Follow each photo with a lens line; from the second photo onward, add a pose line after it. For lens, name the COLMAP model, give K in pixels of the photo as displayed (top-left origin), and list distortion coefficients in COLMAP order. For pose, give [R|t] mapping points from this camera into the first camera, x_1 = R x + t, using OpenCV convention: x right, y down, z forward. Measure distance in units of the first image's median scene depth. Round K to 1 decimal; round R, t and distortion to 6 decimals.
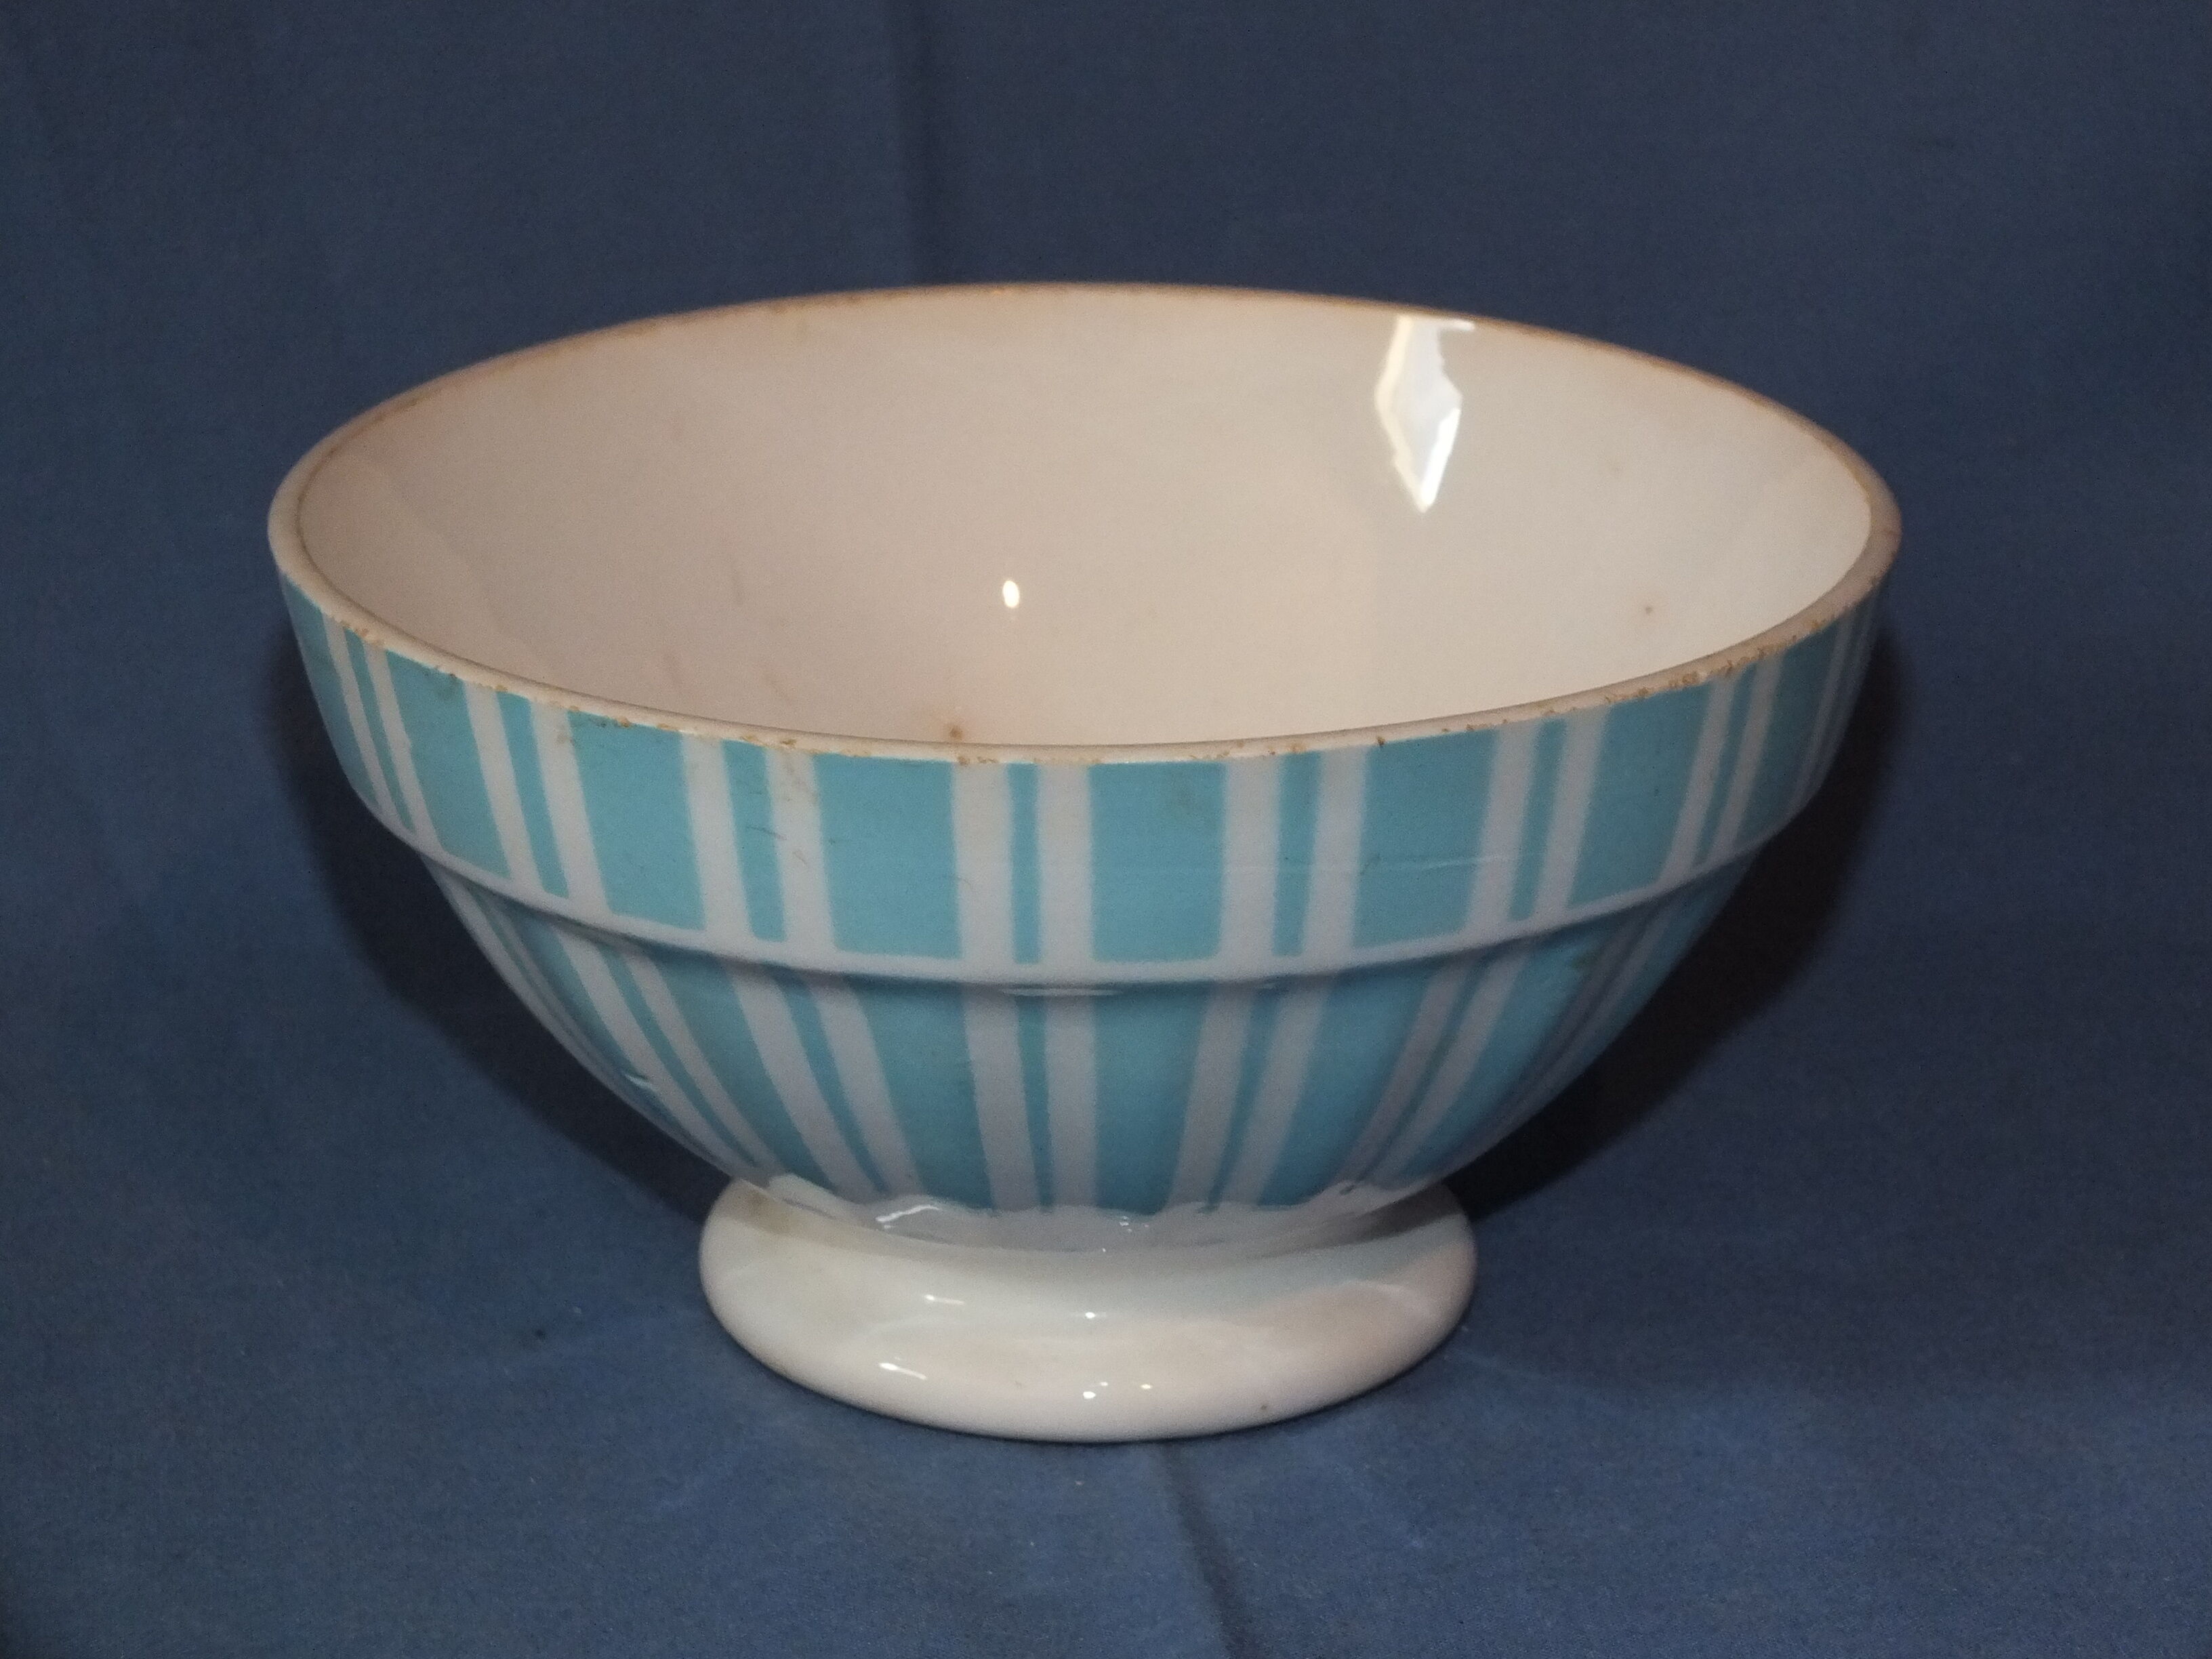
lens RADIAL K [[6732.6, 0, 1106.0], [0, 6732.6, 829.5], [0, 0, 1]] dist [-0.271913, -0.692069]
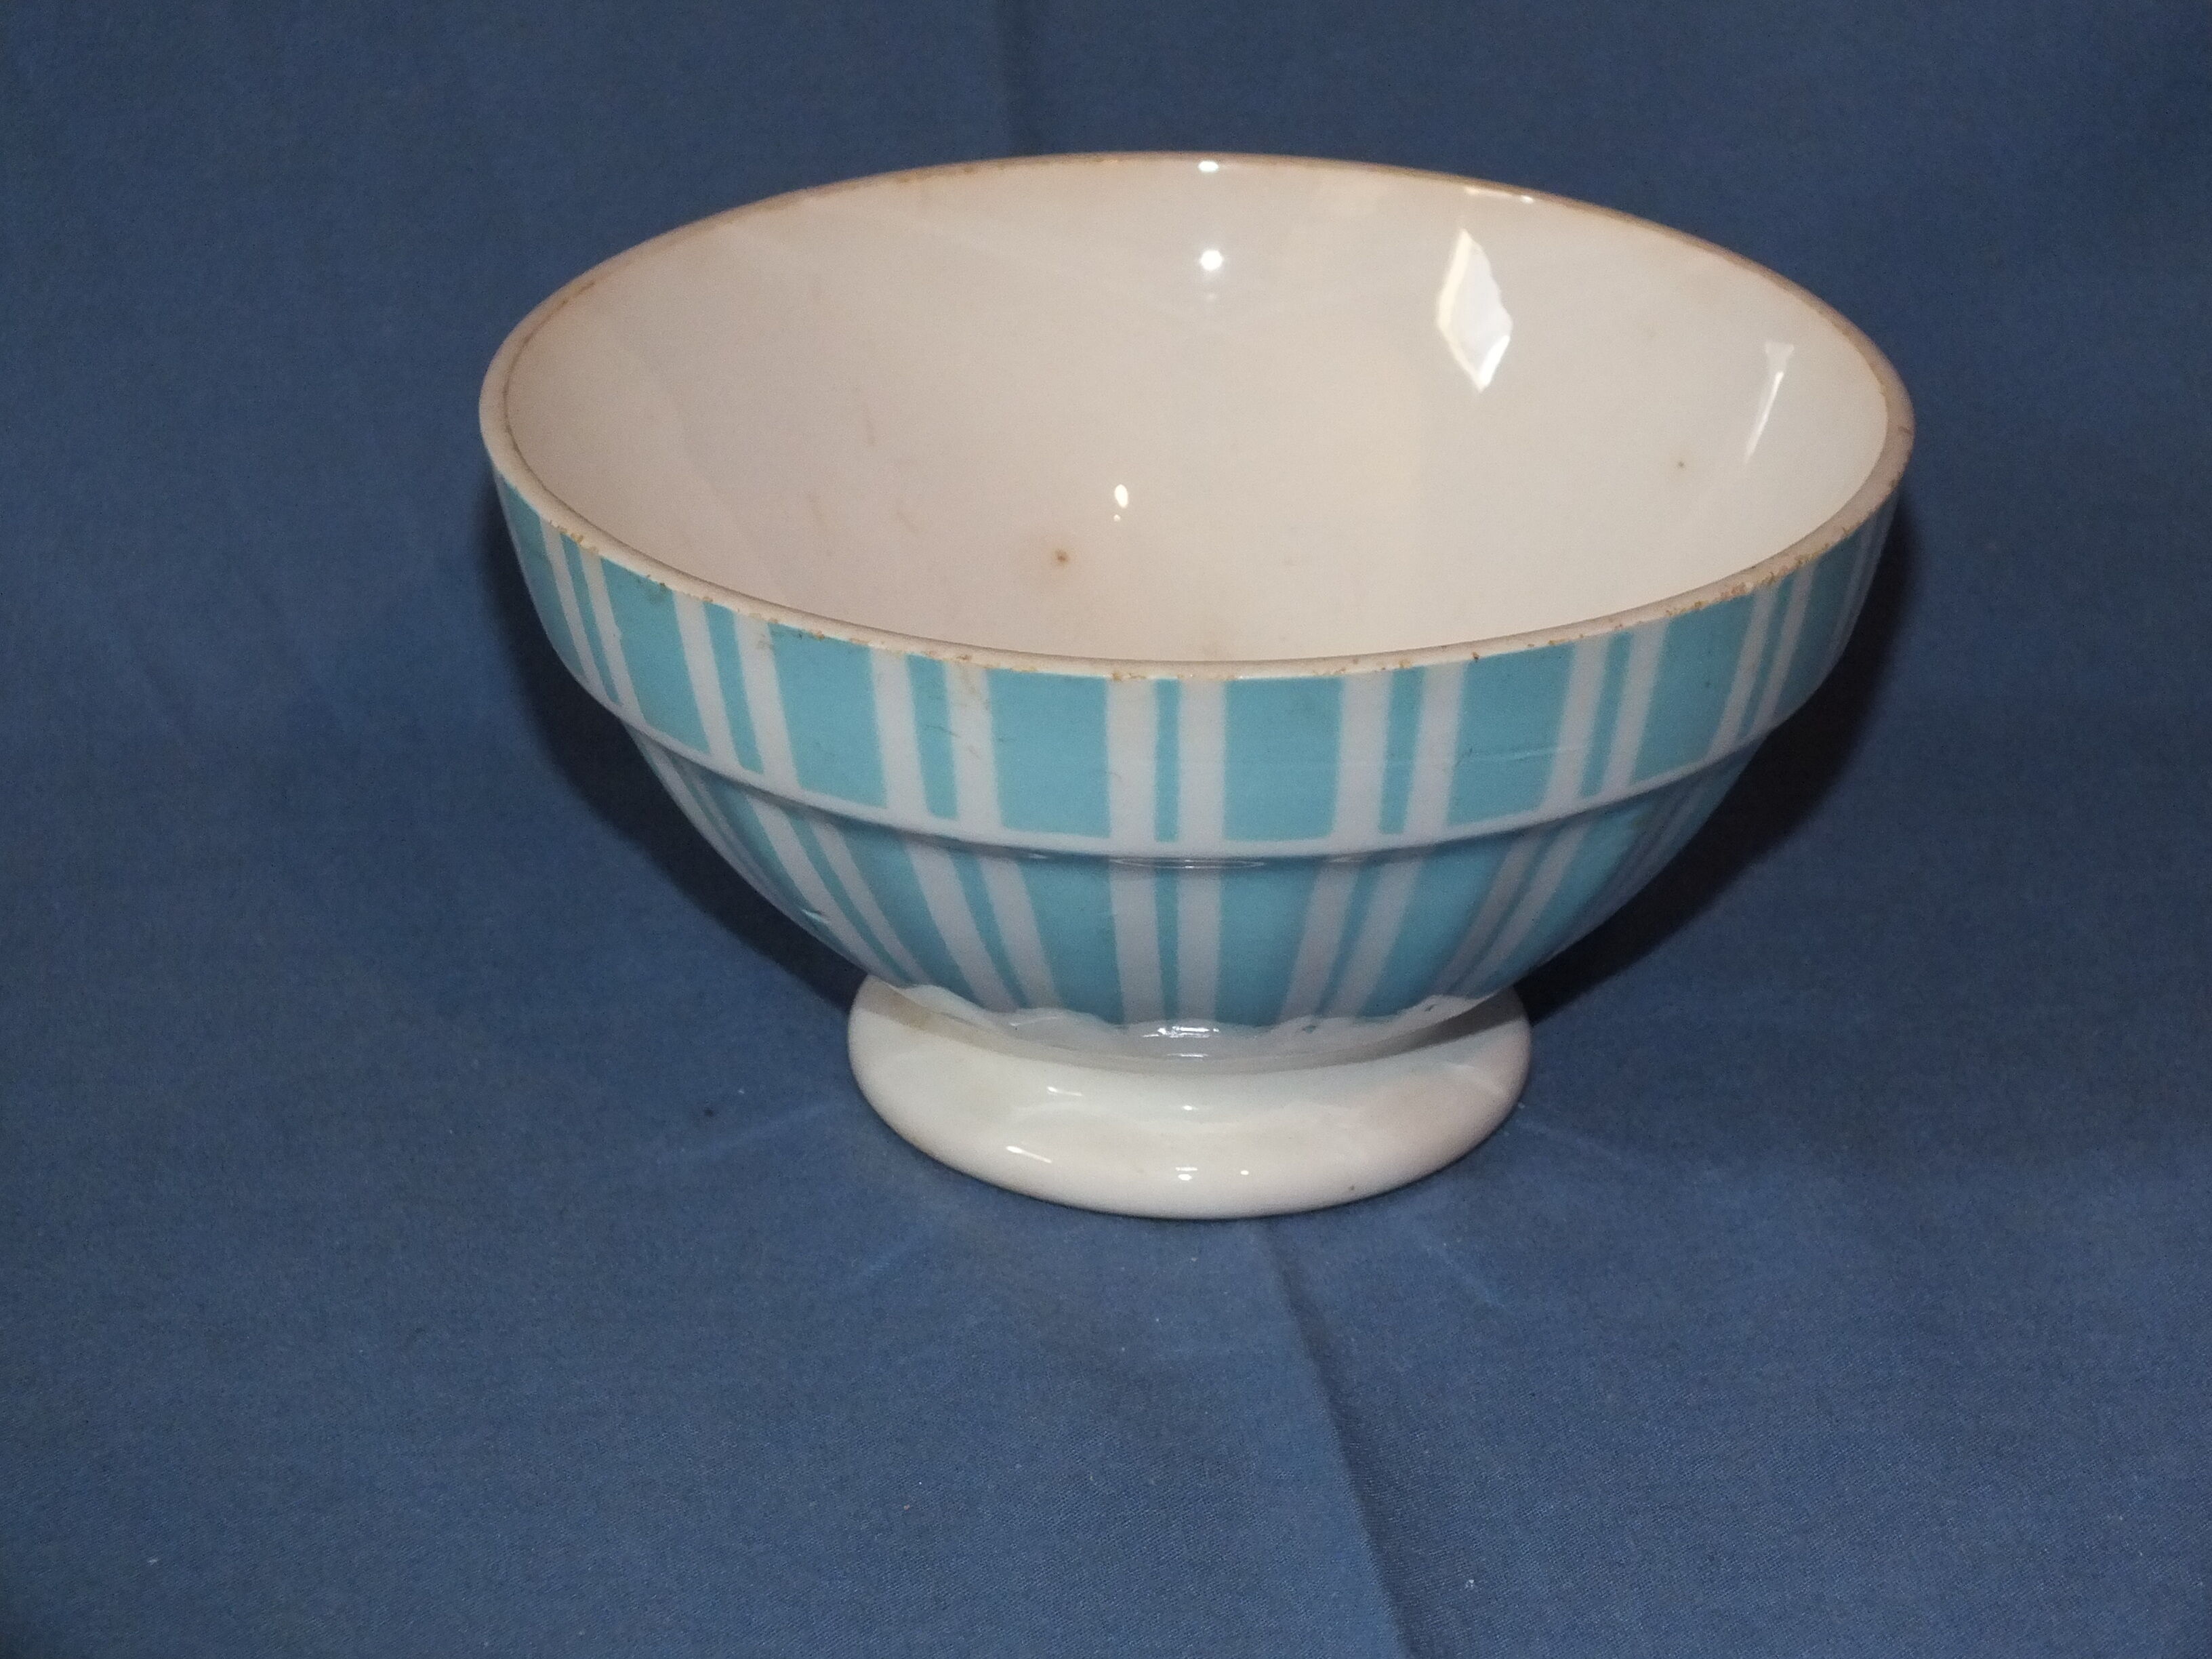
lens RADIAL K [[6732.6, 0, 1106.0], [0, 6732.6, 829.5], [0, 0, 1]] dist [-0.271913, -0.692069]
pose [[0.999904, -0.000699, 0.013819, -0.037312], [-0.000452, 0.996539, 0.083130, -0.076520], [-0.013829, -0.083128, 0.996443, -0.150346]]
